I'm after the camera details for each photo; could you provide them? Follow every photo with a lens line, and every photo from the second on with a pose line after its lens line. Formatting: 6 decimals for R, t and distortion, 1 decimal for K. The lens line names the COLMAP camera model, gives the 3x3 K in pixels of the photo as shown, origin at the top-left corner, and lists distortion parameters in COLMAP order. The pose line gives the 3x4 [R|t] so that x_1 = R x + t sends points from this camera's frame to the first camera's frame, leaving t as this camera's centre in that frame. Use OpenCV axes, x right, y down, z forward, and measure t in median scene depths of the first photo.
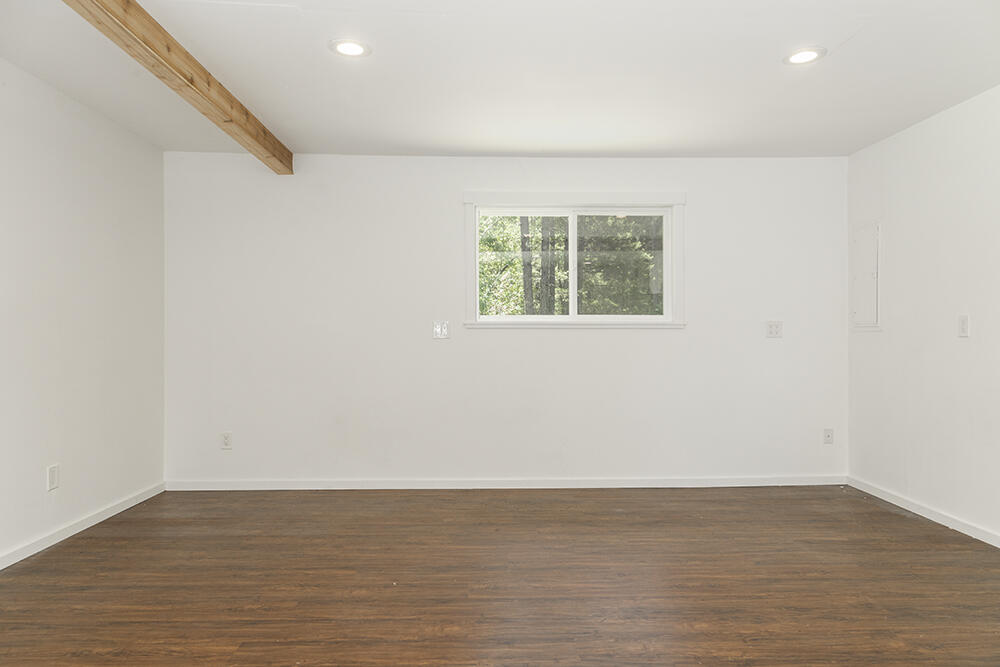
lens RADIAL K [[675.2, 0, 496.7], [0, 675.2, 335.0], [0, 0, 1]] dist [0.024239, 0.000120]
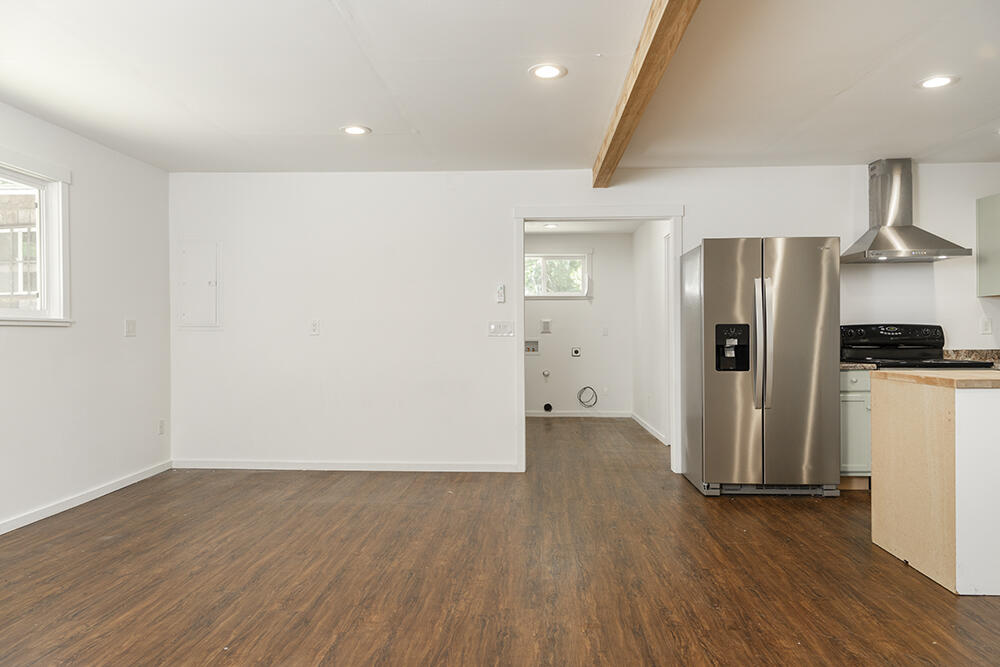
lens RADIAL K [[675.2, 0, 497.1], [0, 675.2, 334.7], [0, 0, 1]] dist [0.024239, 0.000120]
pose [[0.078382, 0.002252, 0.996921, -0.899545], [-0.003322, 0.999992, -0.001997, 0.000510], [-0.996918, -0.003155, 0.078389, 0.607675]]
